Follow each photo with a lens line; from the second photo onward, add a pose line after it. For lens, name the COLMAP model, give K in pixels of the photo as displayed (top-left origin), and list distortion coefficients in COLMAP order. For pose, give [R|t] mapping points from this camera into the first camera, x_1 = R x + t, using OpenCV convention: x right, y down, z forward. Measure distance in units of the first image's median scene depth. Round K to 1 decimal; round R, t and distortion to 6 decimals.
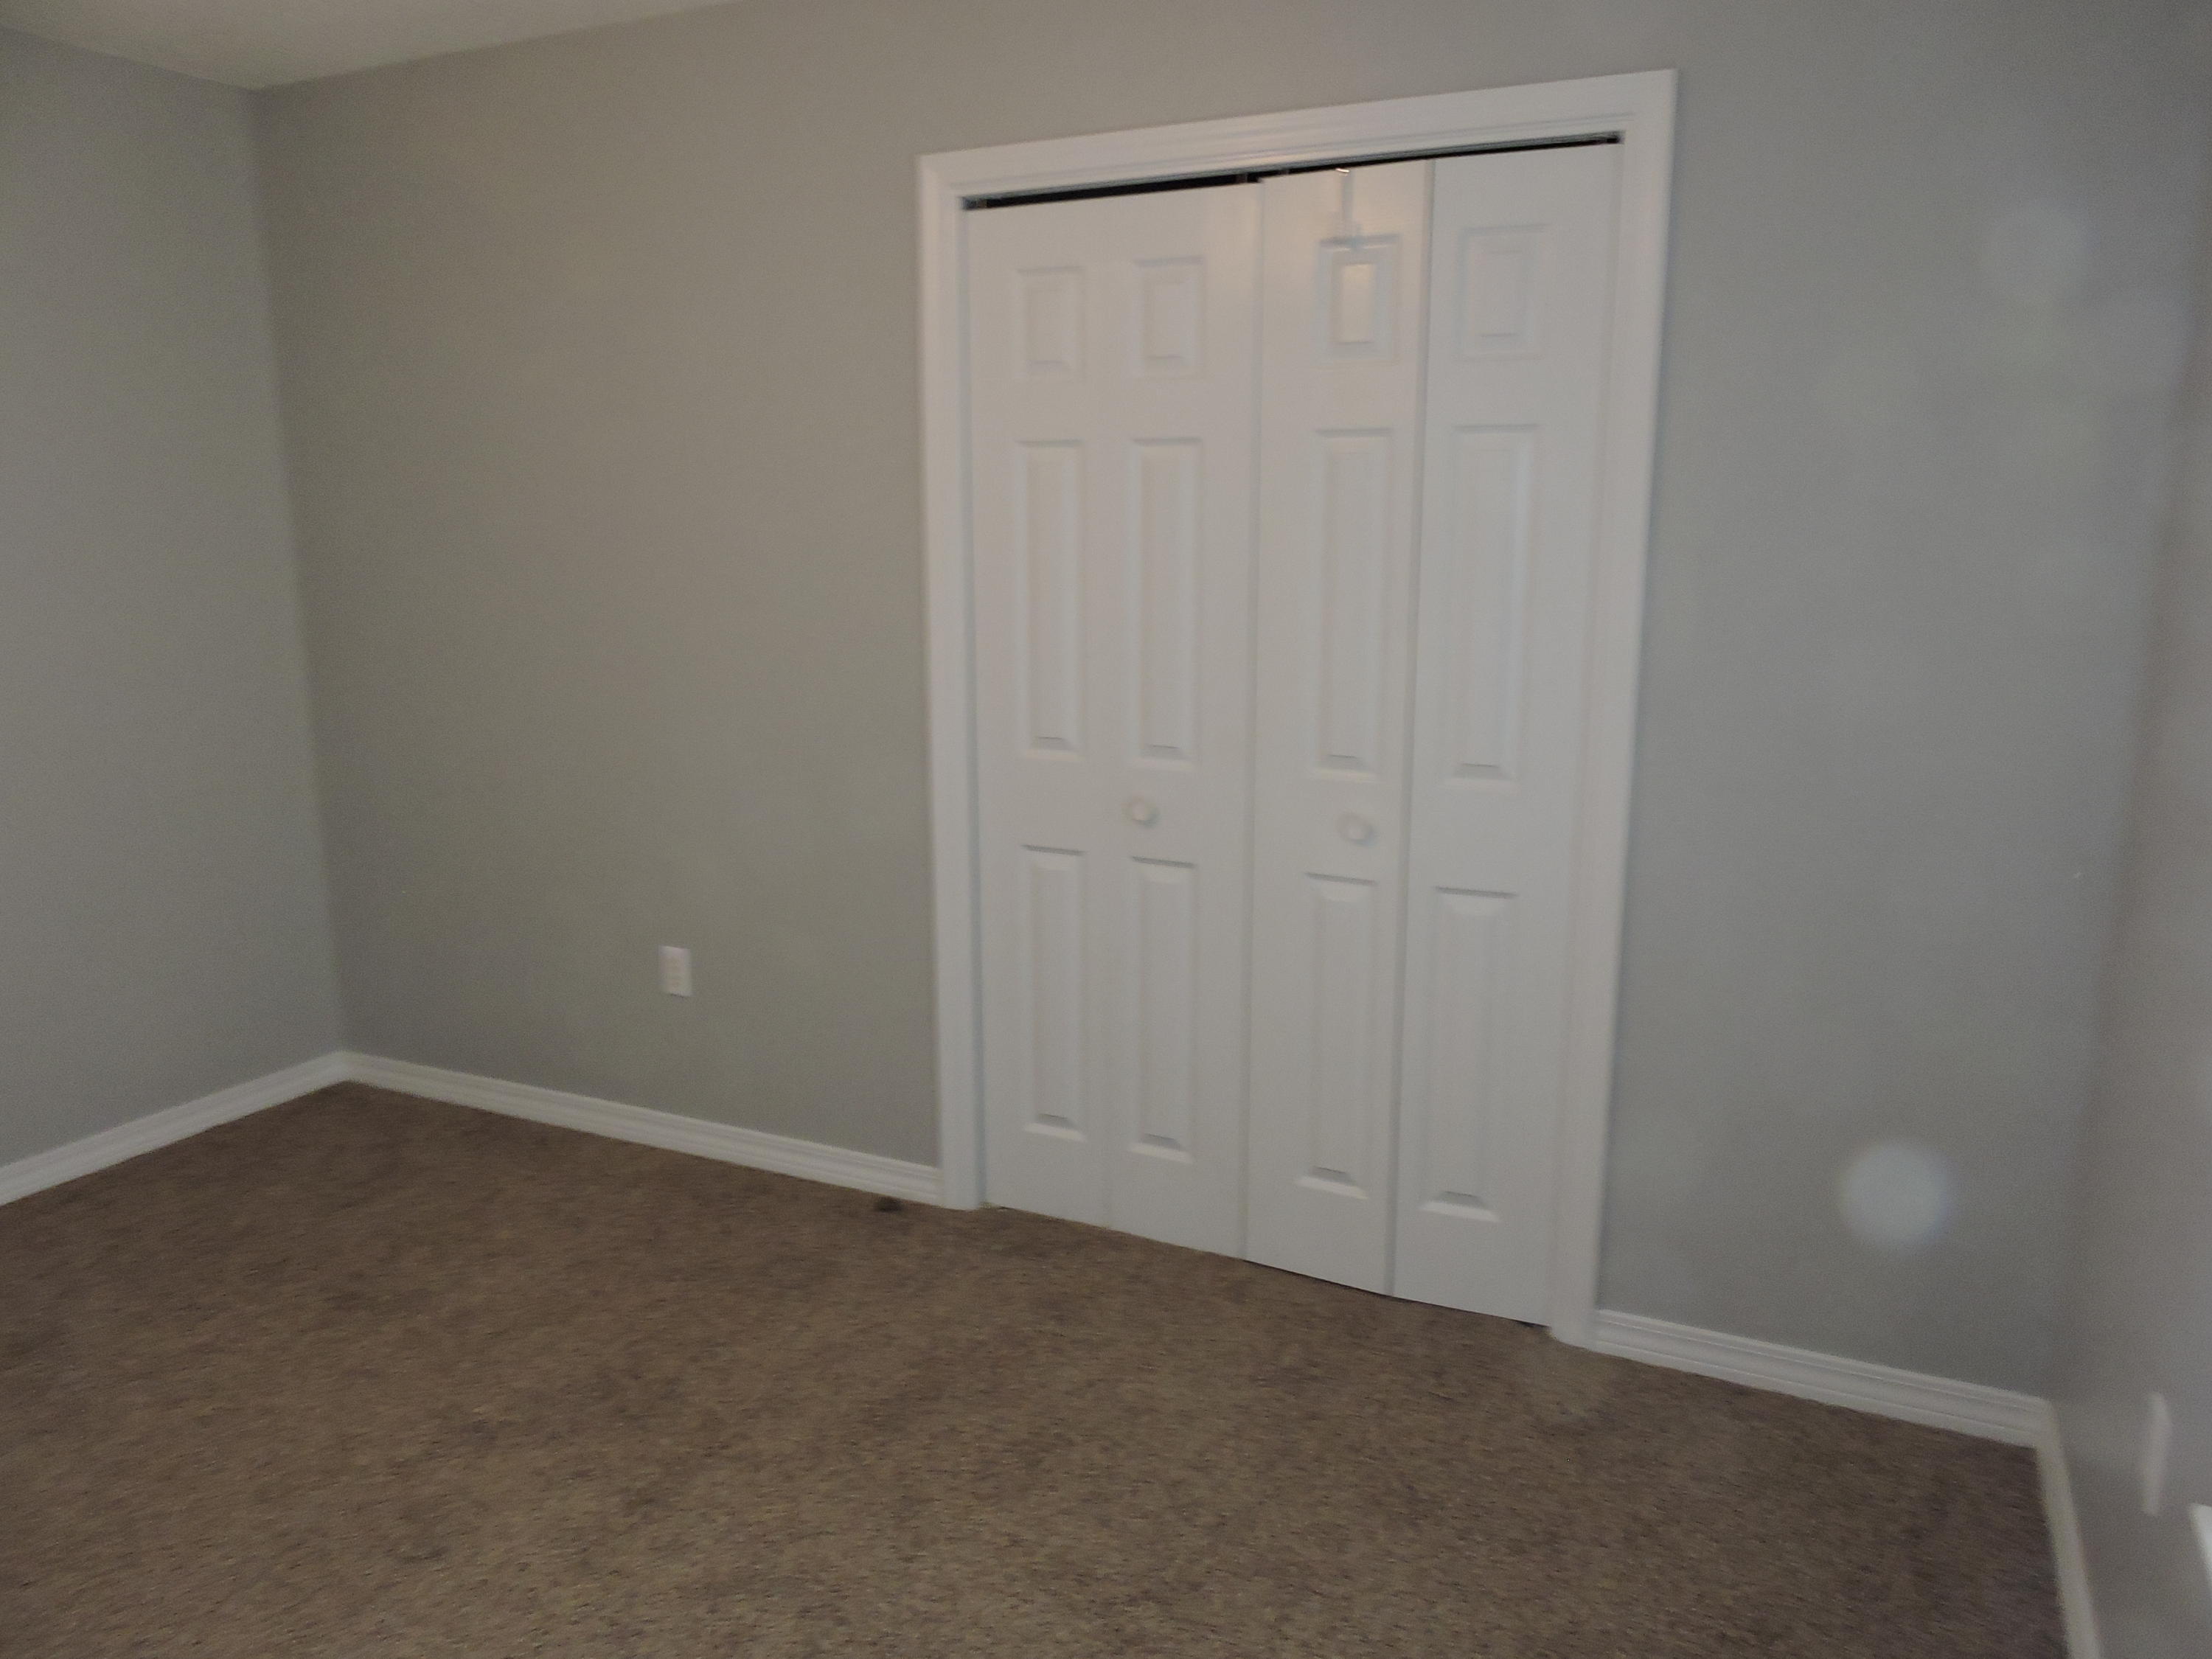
lens RADIAL K [[1579.7, 0, 1100.0], [0, 1579.7, 832.4], [0, 0, 1]] dist [0.025680, -0.029713]
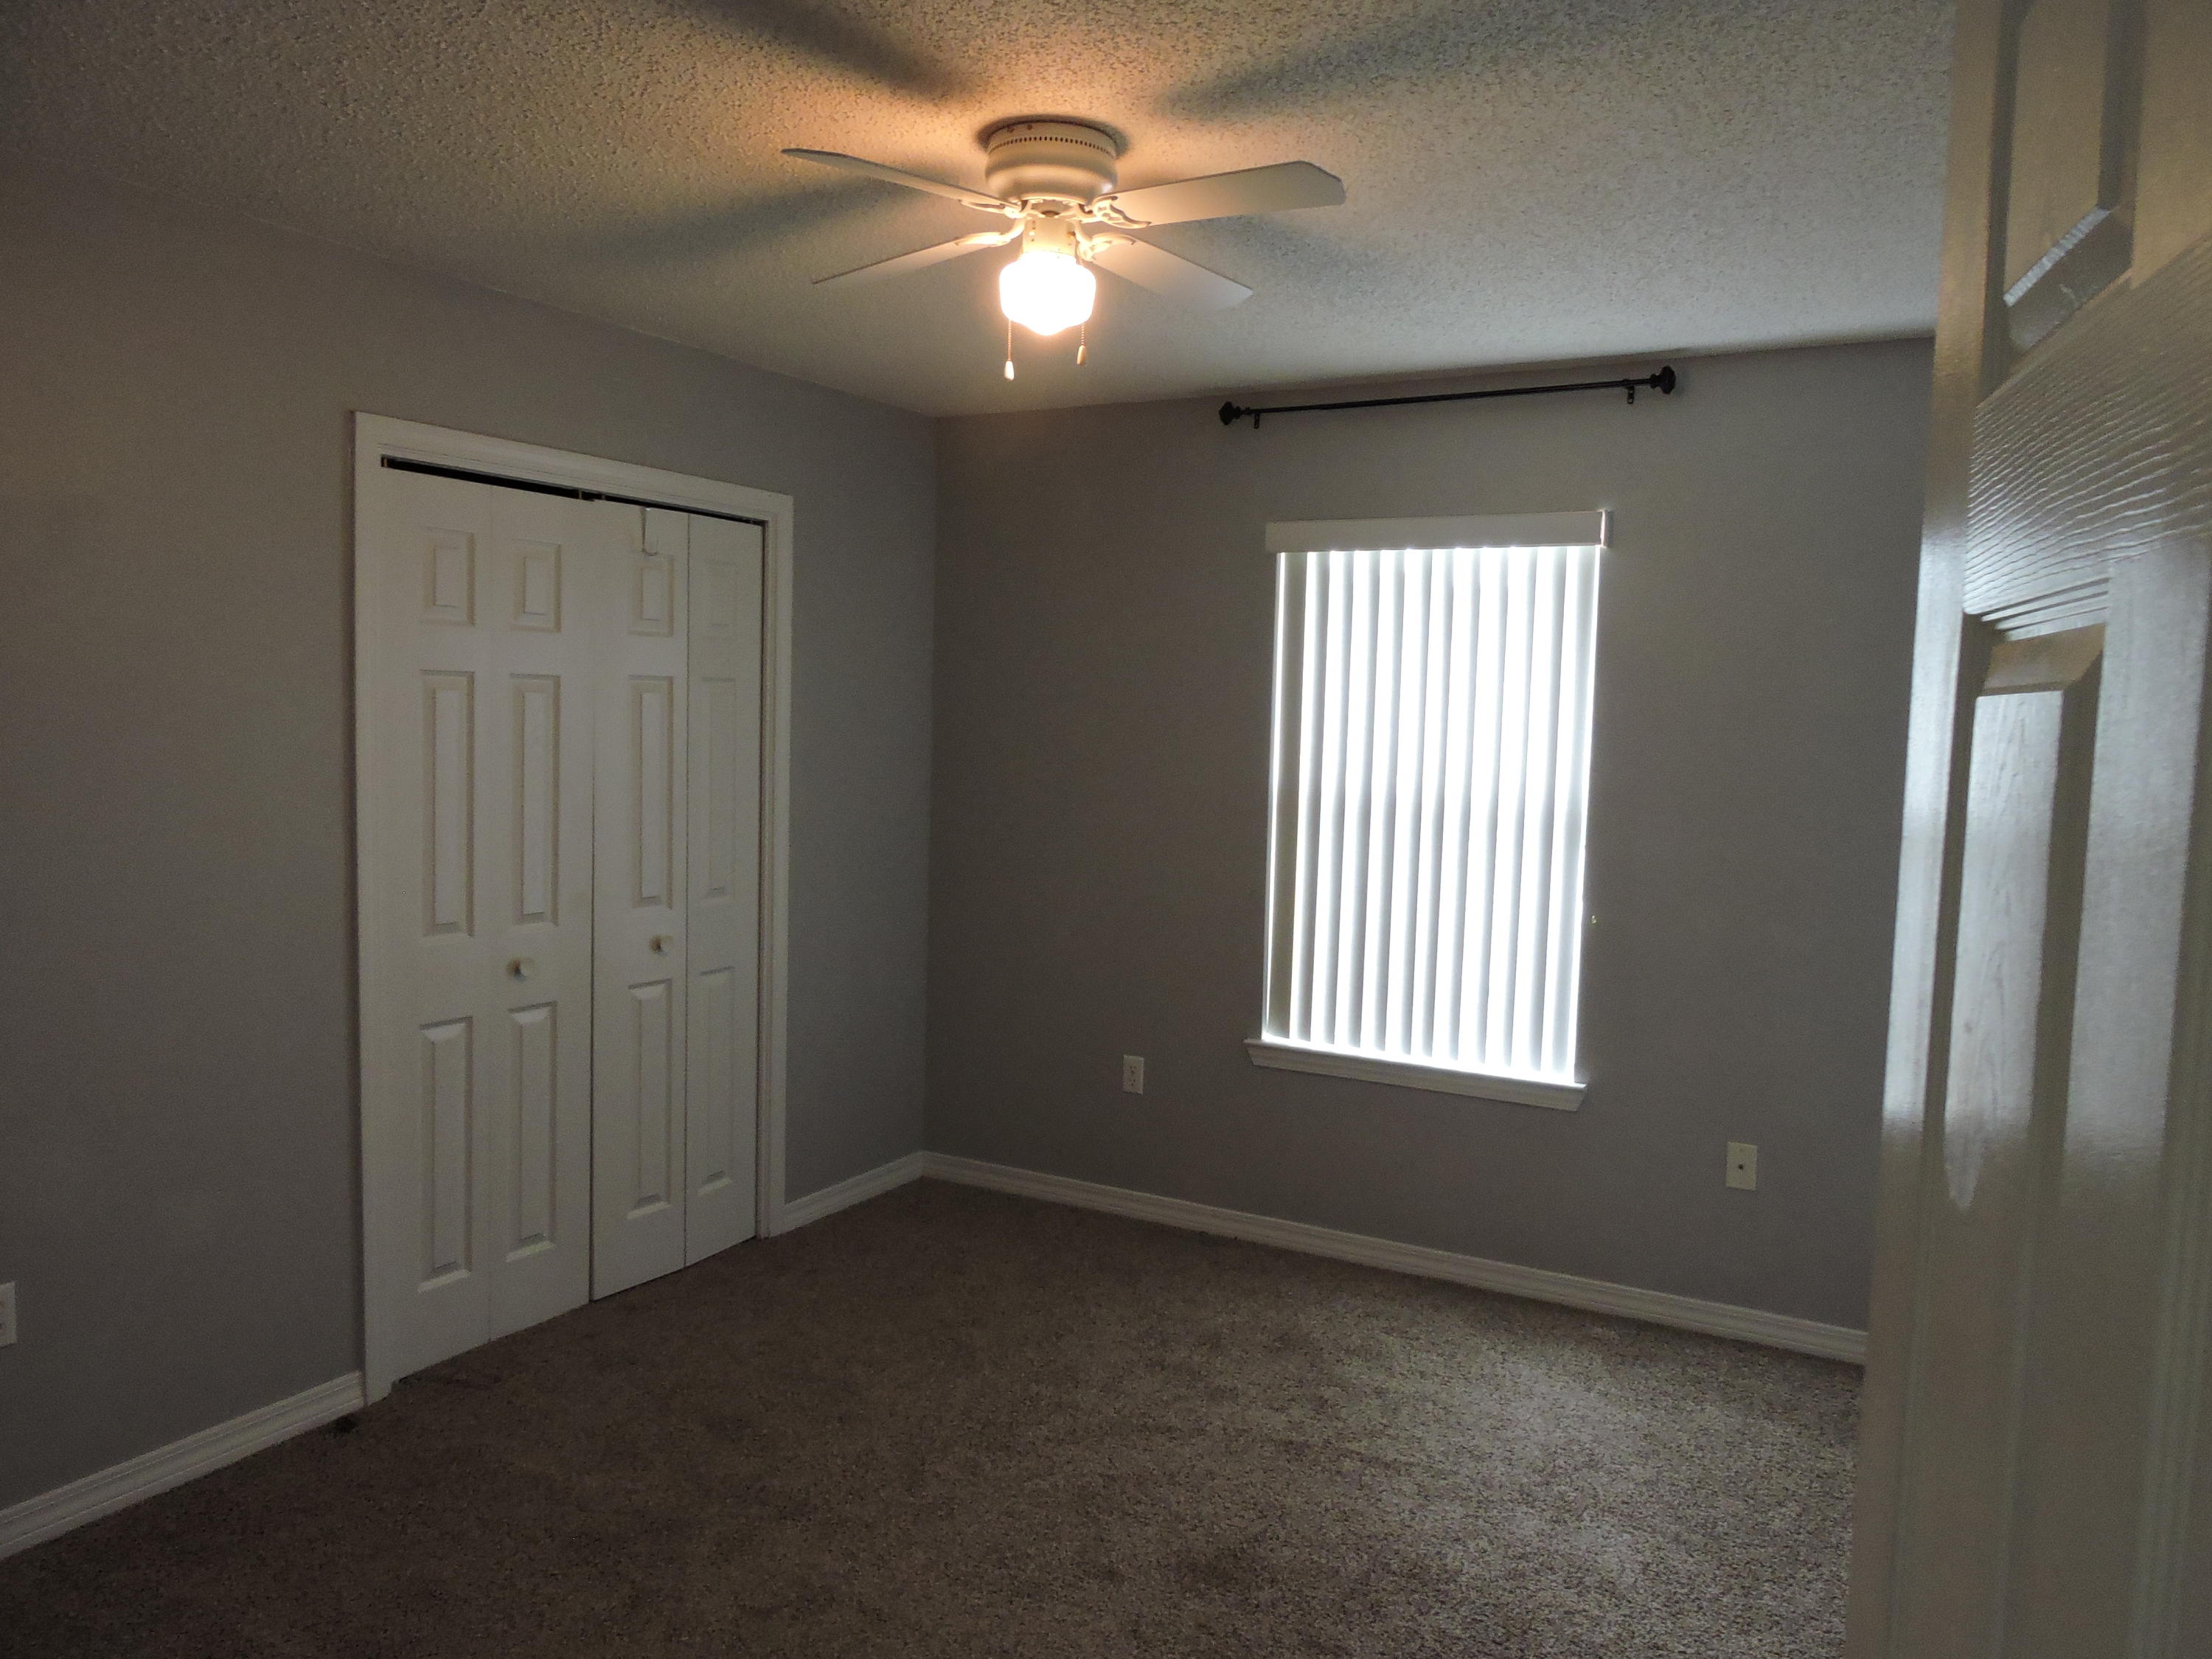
lens RADIAL K [[1579.7, 0, 1100.0], [0, 1579.7, 832.4], [0, 0, 1]] dist [0.025680, -0.029713]
pose [[0.062731, -0.082333, 0.994629, -1.200775], [0.162555, 0.984126, 0.071211, -0.137273], [-0.984703, 0.157215, 0.075119, 0.462928]]
